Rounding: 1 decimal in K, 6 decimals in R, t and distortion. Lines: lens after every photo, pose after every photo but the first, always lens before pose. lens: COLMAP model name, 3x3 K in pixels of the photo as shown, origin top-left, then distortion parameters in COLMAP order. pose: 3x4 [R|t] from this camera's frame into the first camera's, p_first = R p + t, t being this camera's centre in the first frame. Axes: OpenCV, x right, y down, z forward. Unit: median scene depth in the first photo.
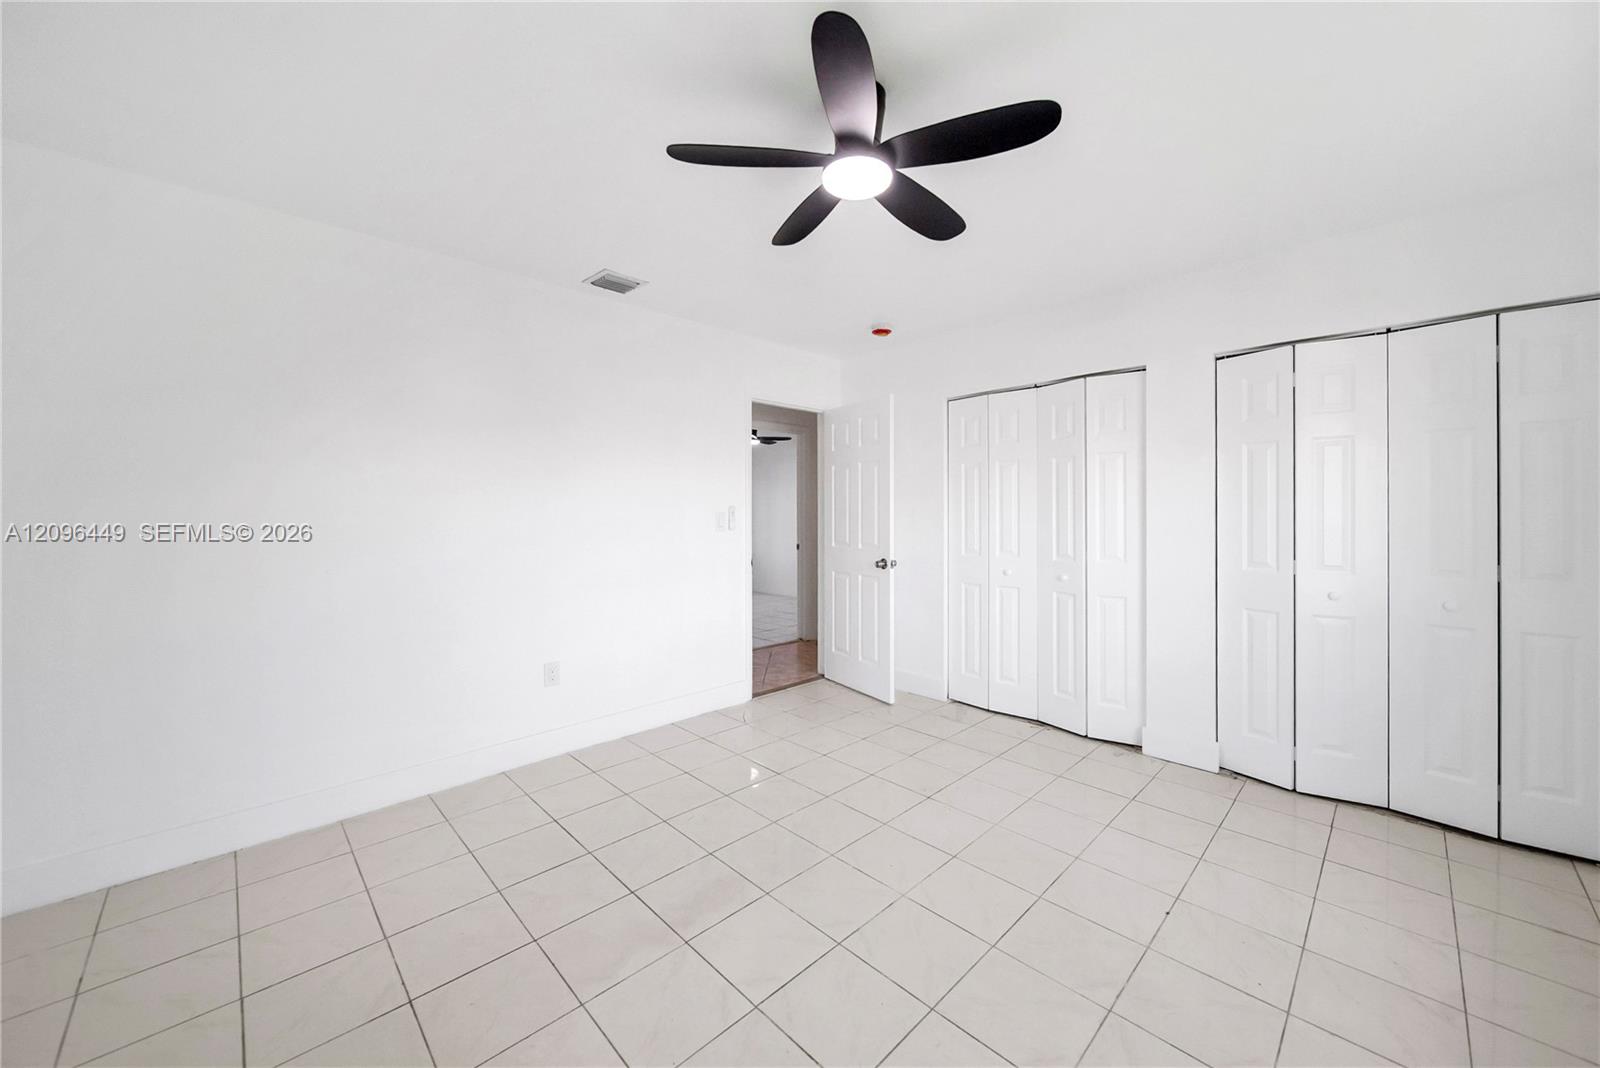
lens RADIAL K [[588.6, 0, 805.3], [0, 588.6, 529.1], [0, 0, 1]] dist [-0.000765, 0.000495]
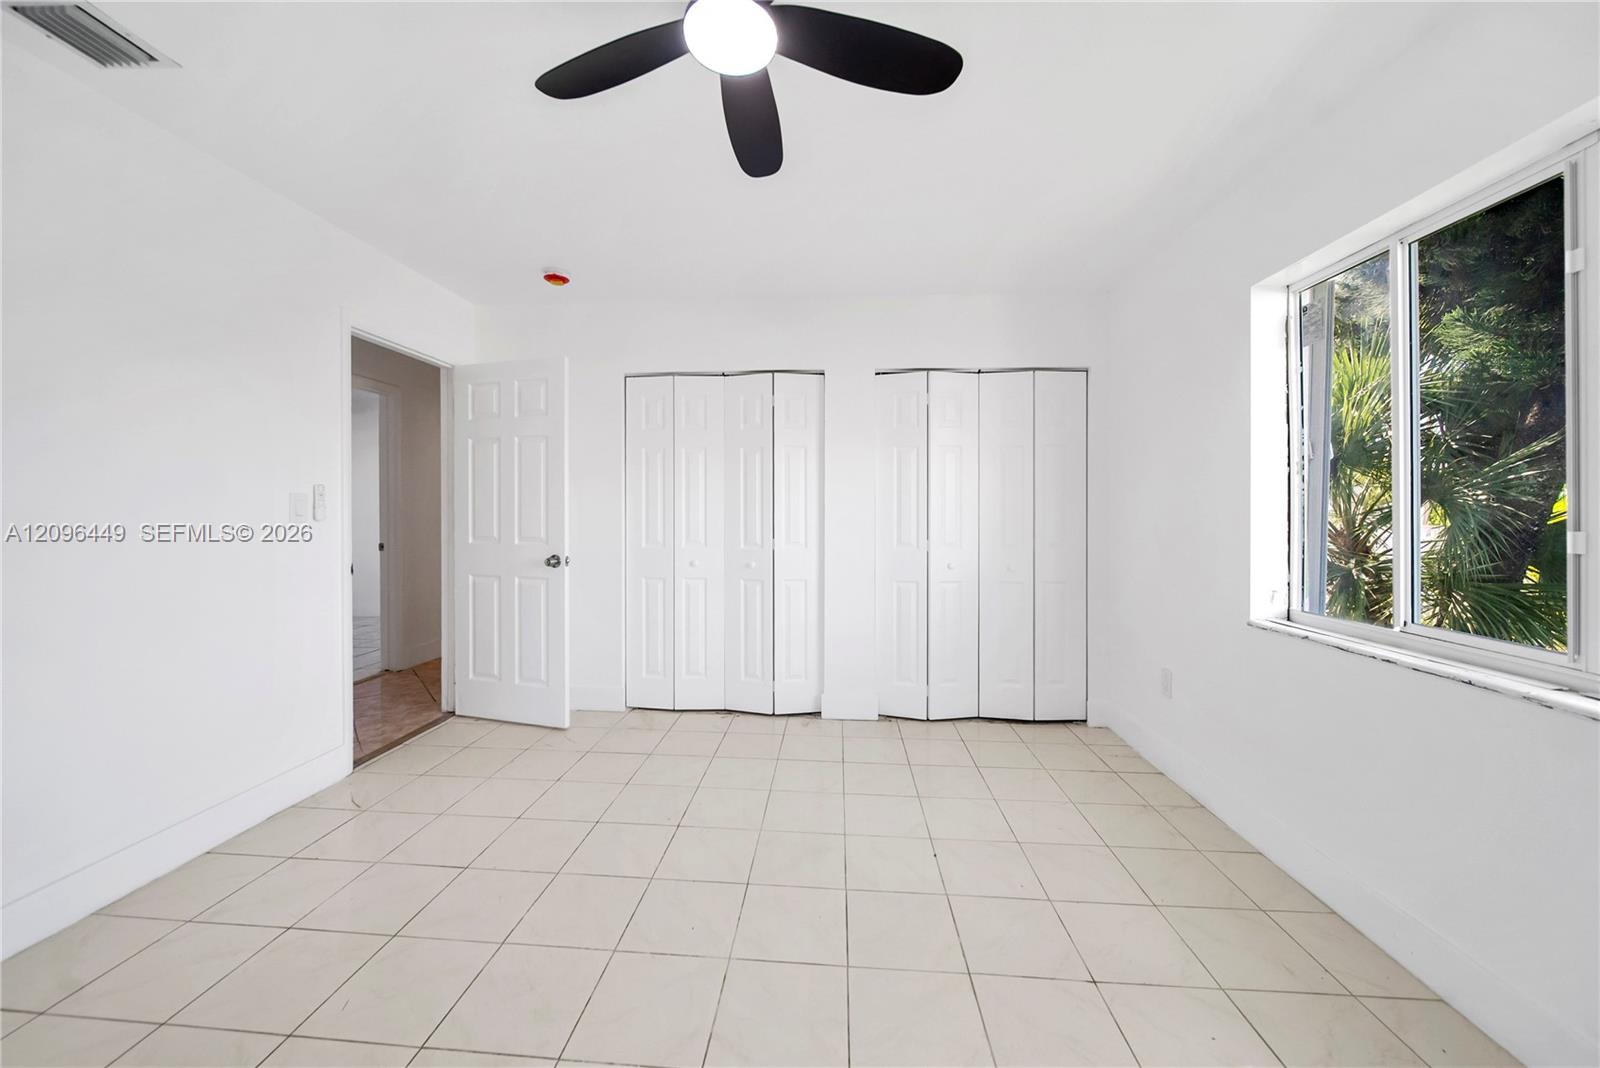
lens RADIAL K [[588.6, 0, 799.6], [0, 588.6, 521.8], [0, 0, 1]] dist [-0.000765, 0.000495]
pose [[0.753751, -0.015112, 0.656986, -0.158948], [0.009849, 0.999883, 0.011701, -0.003599], [-0.657086, -0.002349, 0.753812, 0.159430]]
